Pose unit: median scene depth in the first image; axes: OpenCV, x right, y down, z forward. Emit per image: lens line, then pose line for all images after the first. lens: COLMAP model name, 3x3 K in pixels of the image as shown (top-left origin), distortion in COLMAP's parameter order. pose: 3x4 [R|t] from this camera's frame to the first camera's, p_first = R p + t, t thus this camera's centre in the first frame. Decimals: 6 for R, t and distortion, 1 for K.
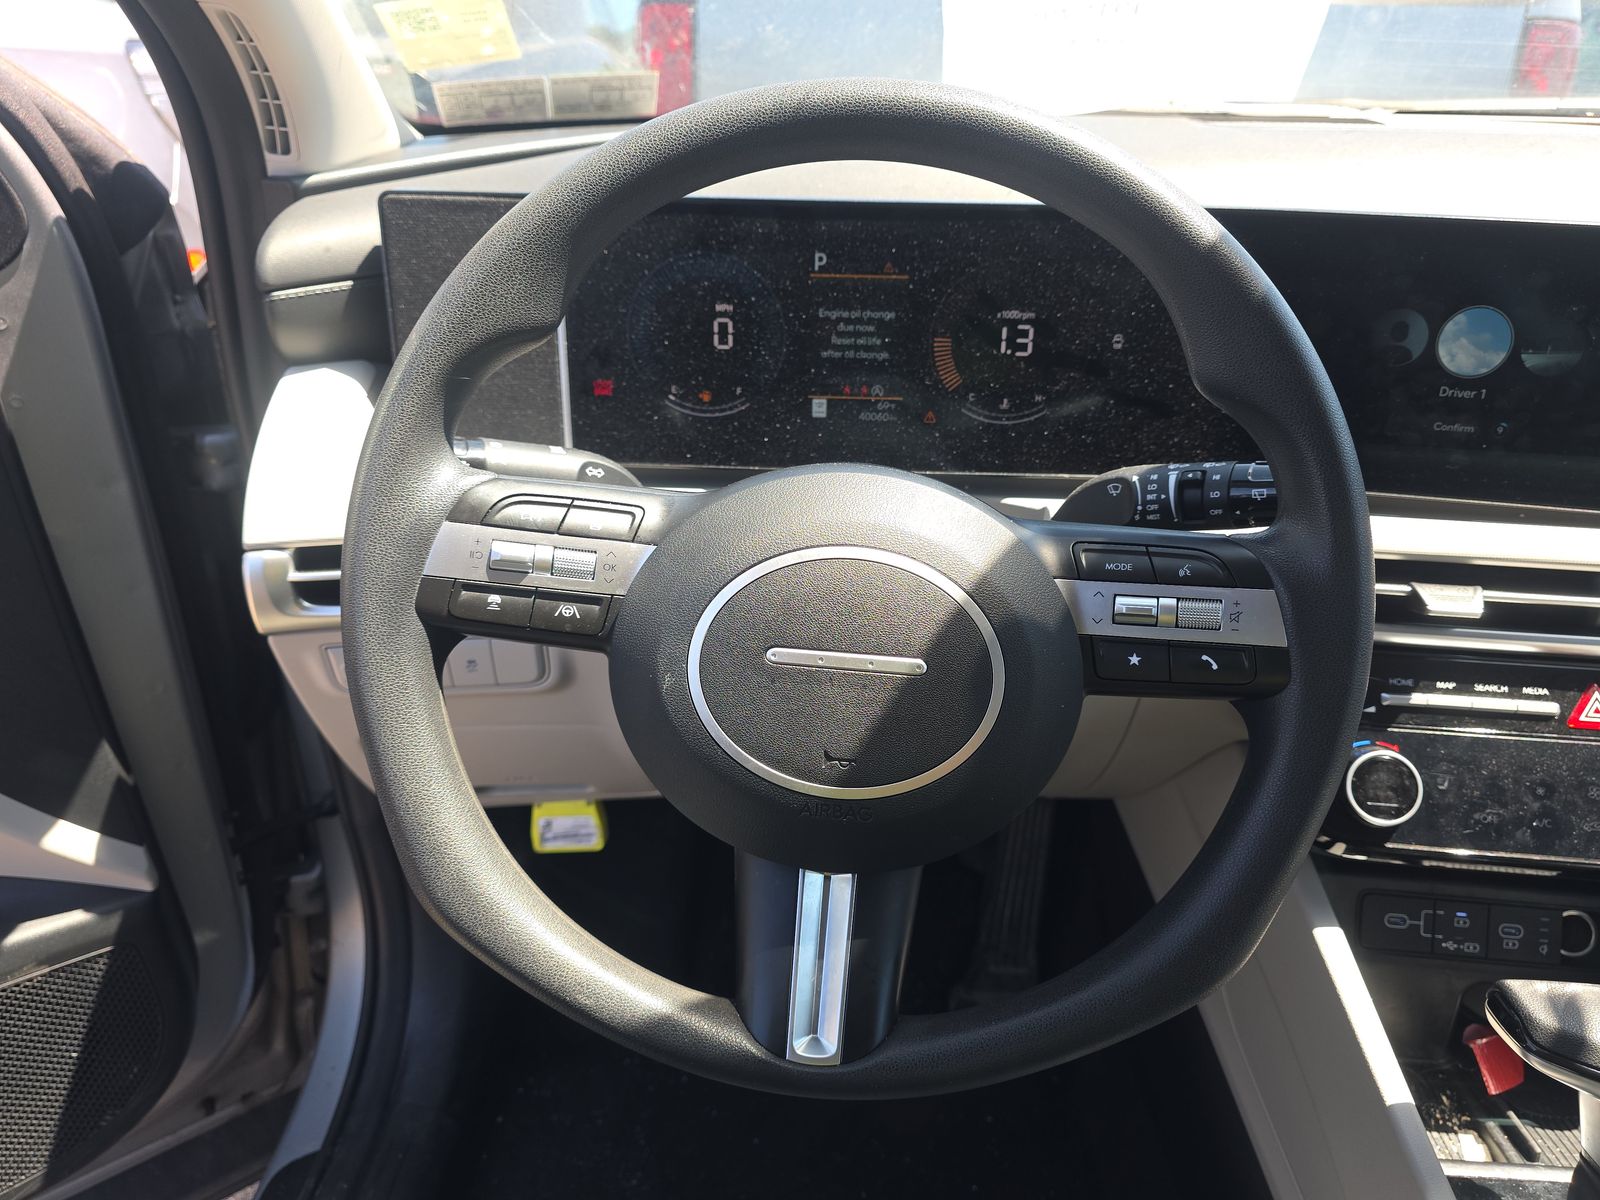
lens RADIAL K [[1085.9, 0, 811.5], [0, 1085.9, 615.6], [0, 0, 1]] dist [0.072784, -0.089426]
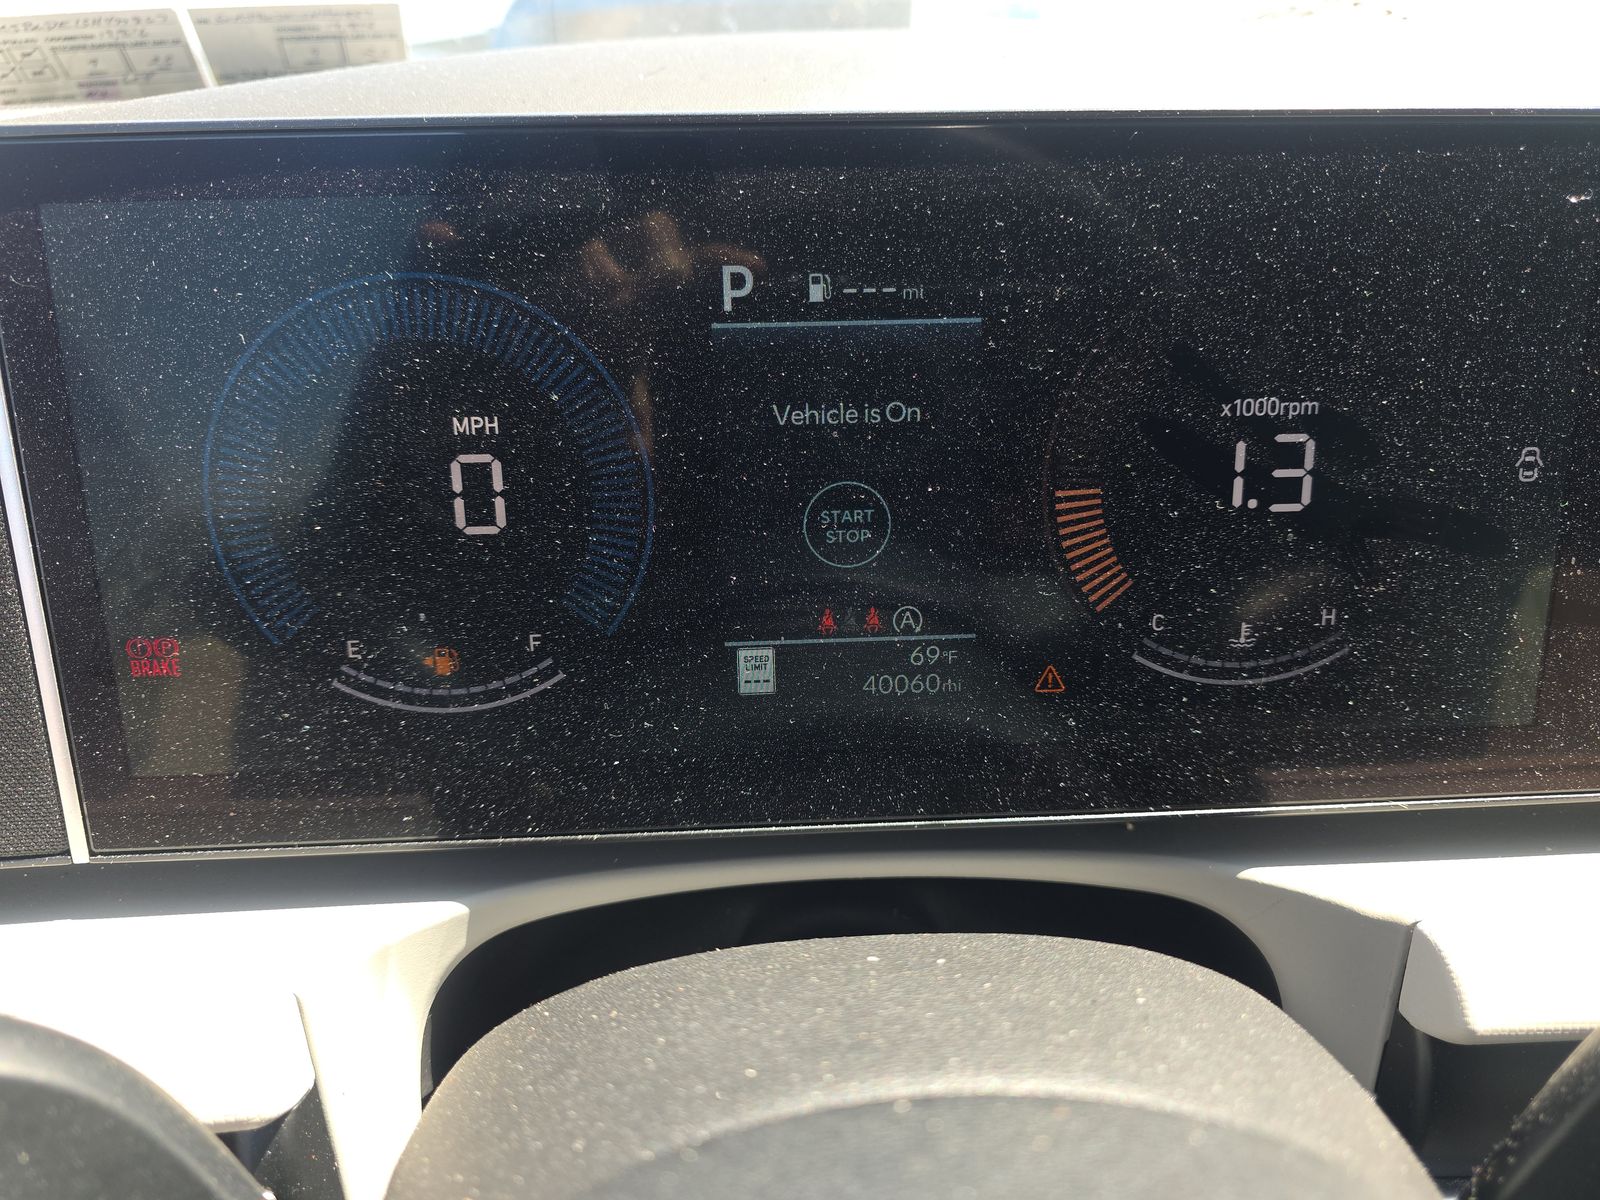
lens RADIAL K [[1074.0, 0, 800.0], [0, 1074.0, 600.0], [0, 0, 1]] dist [0.001114, -0.000612]
pose [[0.995454, -0.060054, 0.073927, -0.003567], [0.066936, 0.993277, -0.094443, -0.186164], [-0.067758, 0.098962, 0.992782, 0.654877]]
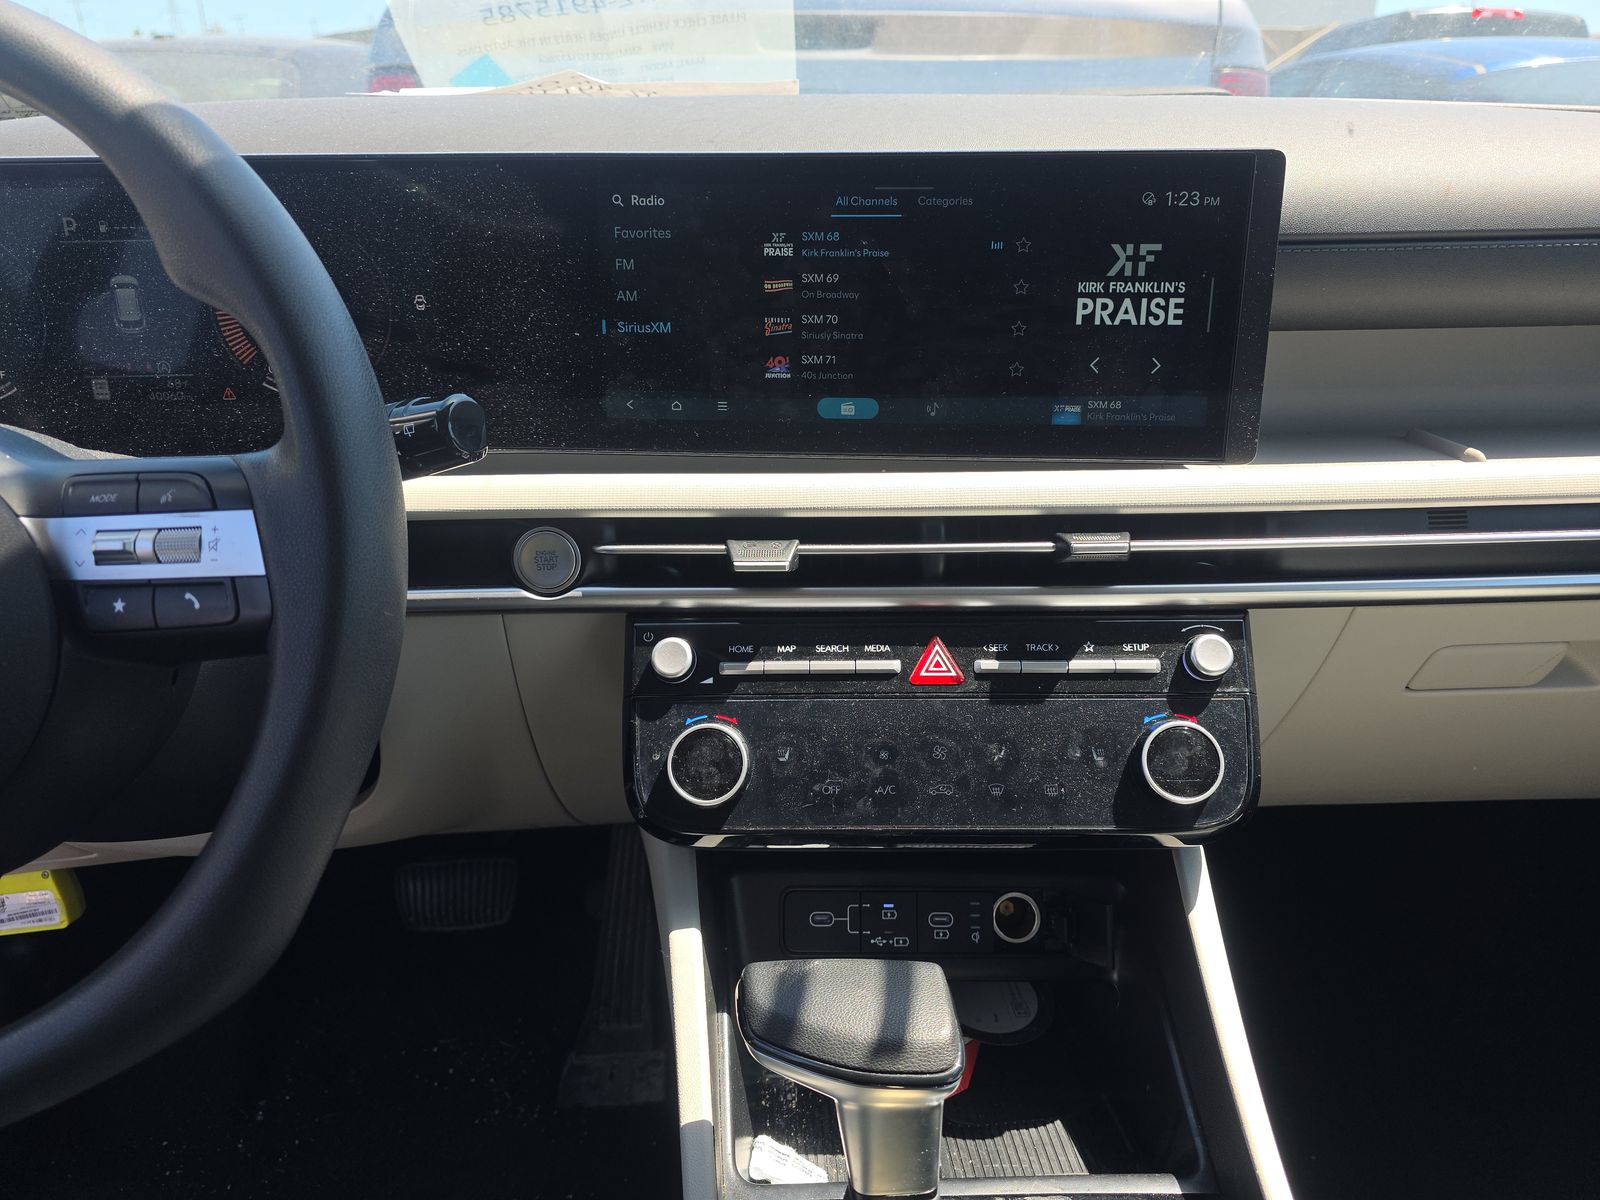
lens RADIAL K [[1082.8, 0, 800.0], [0, 1082.8, 600.0], [0, 0, 1]] dist [0.078835, -0.080460]
pose [[0.995651, -0.062308, 0.069264, 0.522111], [0.067967, 0.994263, -0.082594, 0.097391], [-0.063721, 0.086942, 0.994173, 0.084848]]
